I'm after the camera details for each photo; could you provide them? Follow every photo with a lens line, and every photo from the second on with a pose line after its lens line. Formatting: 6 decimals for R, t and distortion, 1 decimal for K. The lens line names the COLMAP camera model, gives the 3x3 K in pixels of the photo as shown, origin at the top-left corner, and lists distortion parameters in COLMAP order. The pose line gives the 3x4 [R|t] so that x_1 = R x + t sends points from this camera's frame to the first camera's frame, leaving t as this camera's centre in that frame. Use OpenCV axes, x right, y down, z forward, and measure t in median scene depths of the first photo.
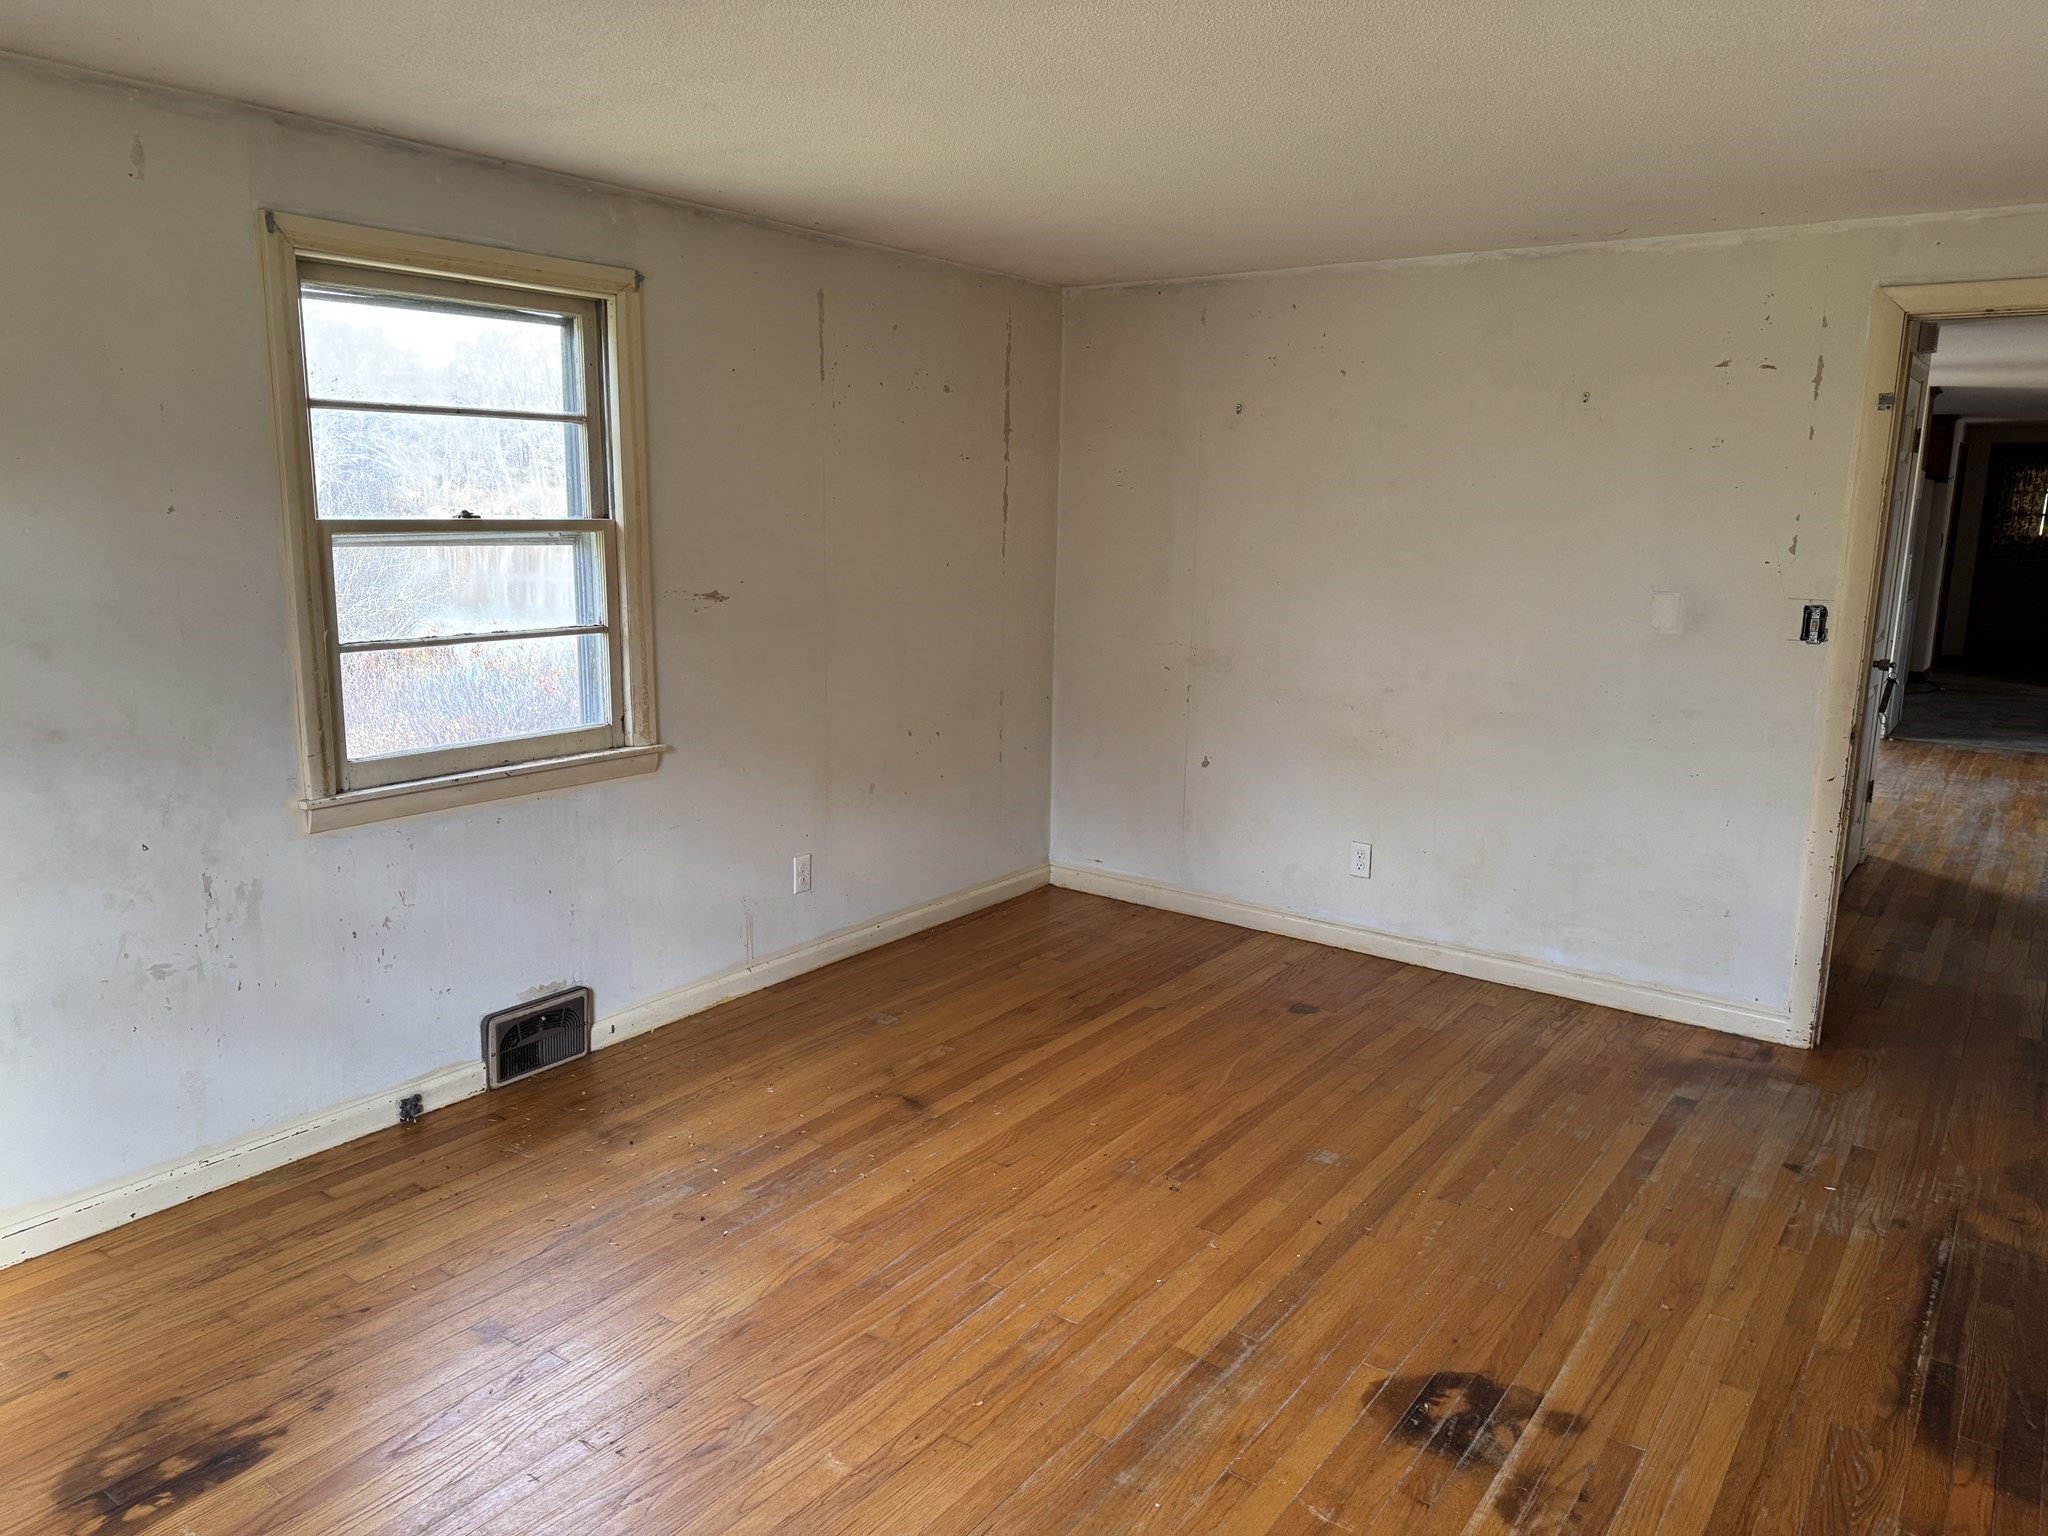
lens RADIAL K [[1421.4, 0, 1024.8], [0, 1421.4, 760.8], [0, 0, 1]] dist [0.055639, -0.065745]
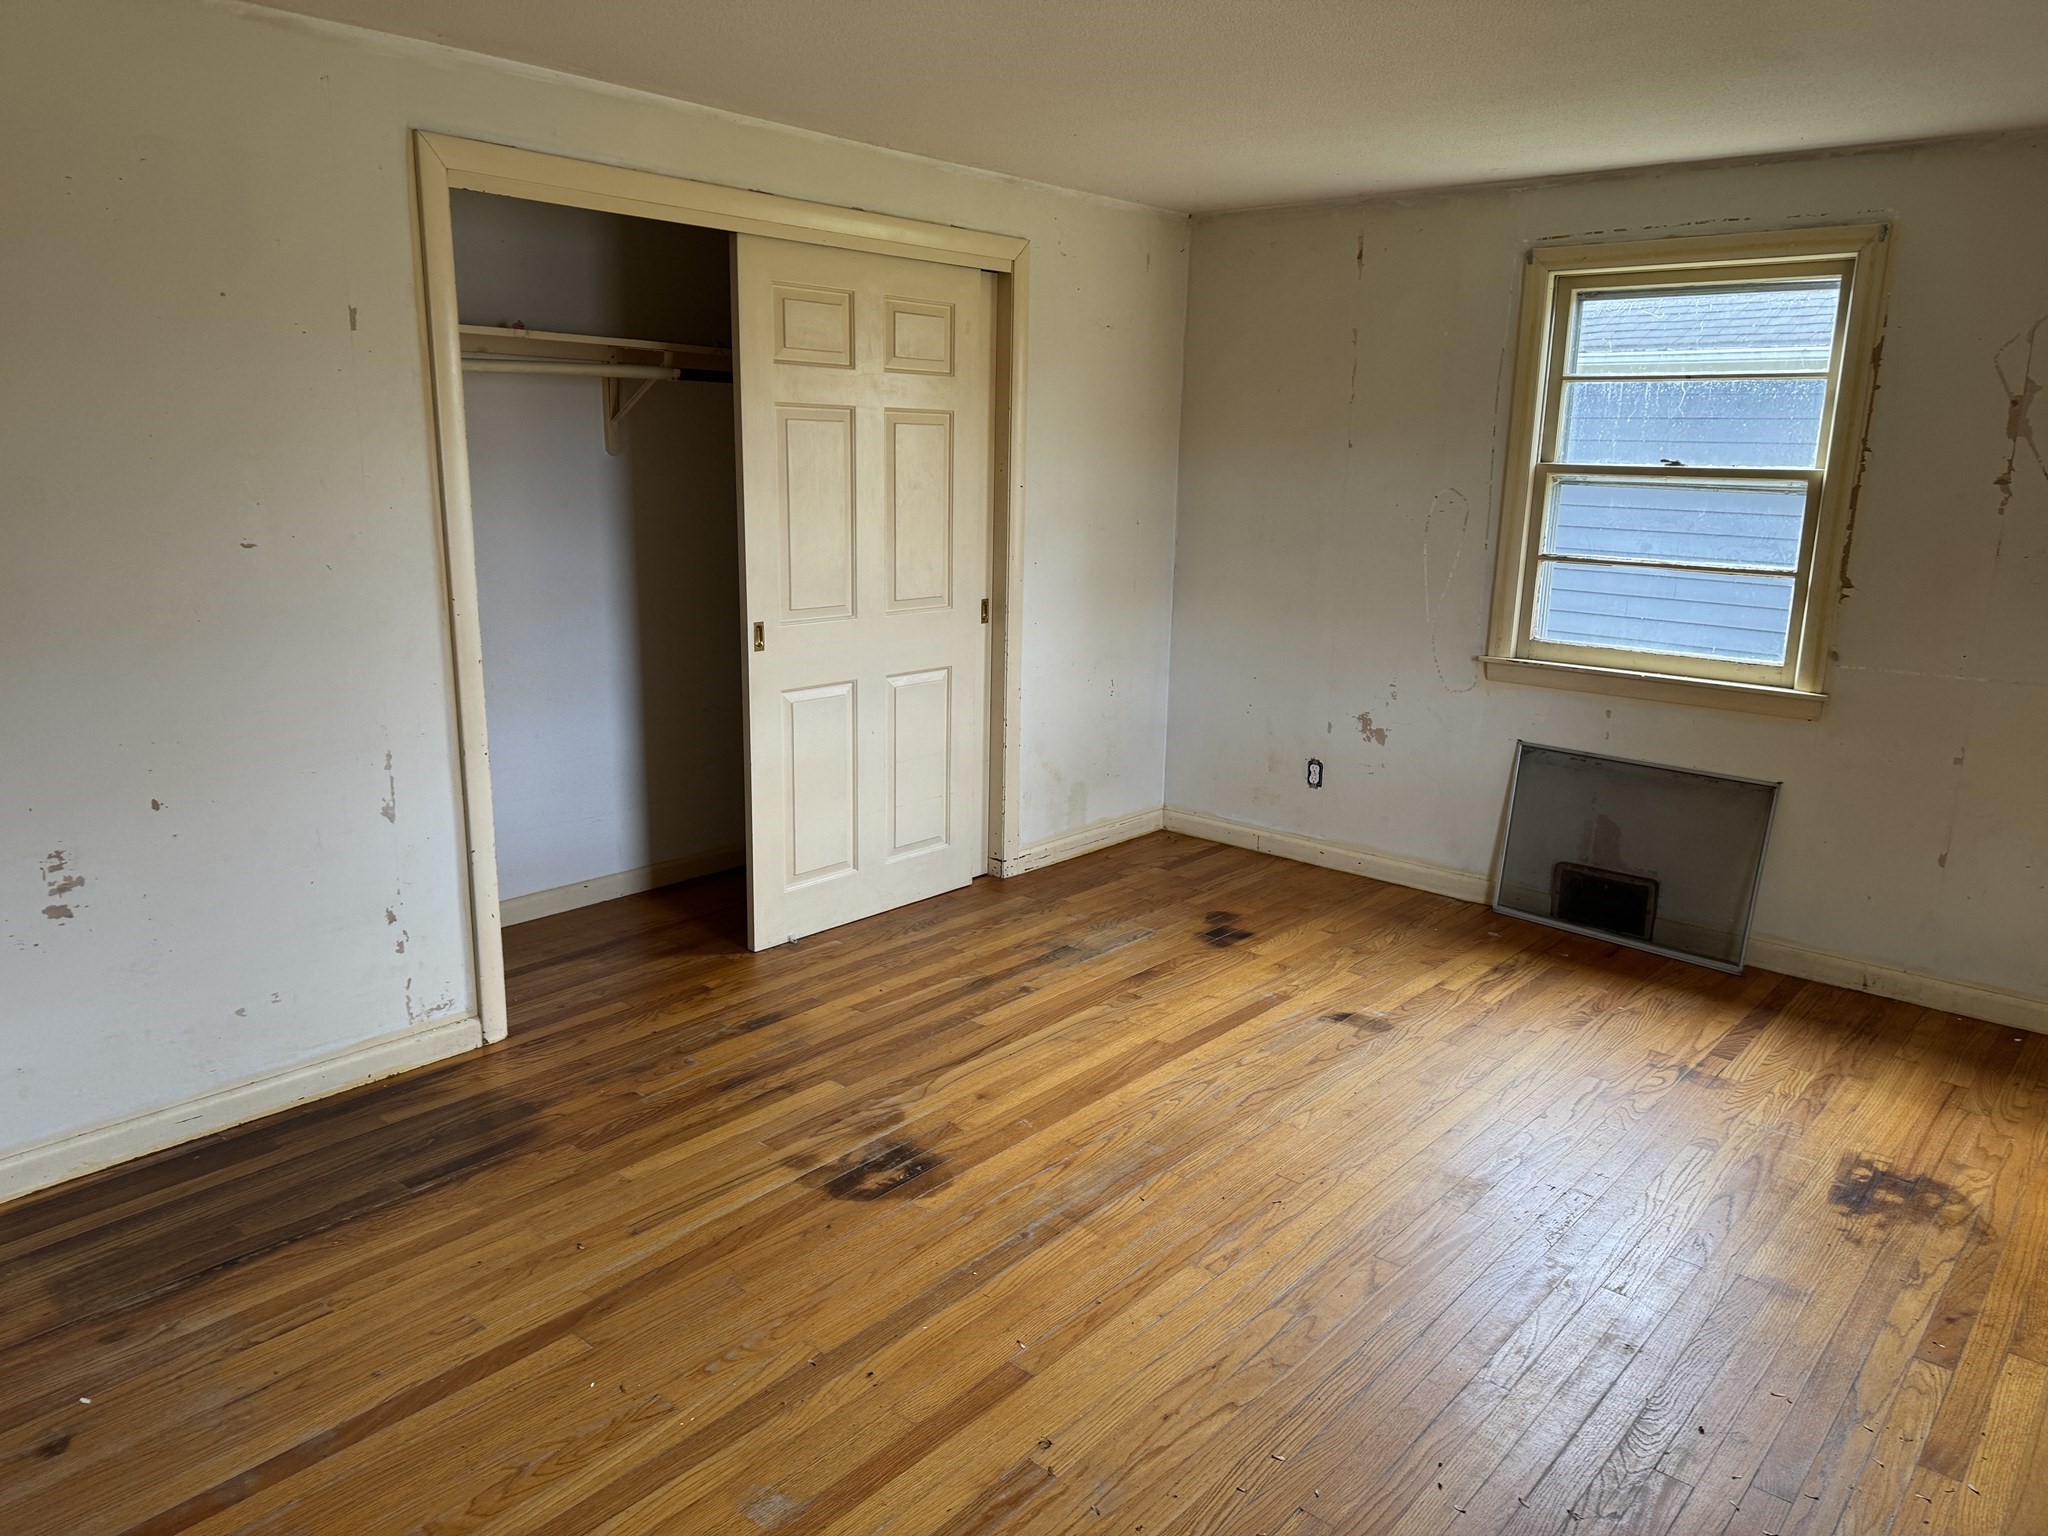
lens RADIAL K [[1421.4, 0, 1014.7], [0, 1421.4, 767.8], [0, 0, 1]] dist [0.055639, -0.065745]
pose [[-0.995356, -0.054442, 0.079387, 0.078838], [-0.018070, 0.915715, 0.401421, -0.252895], [-0.094550, 0.398122, -0.912447, 1.415454]]
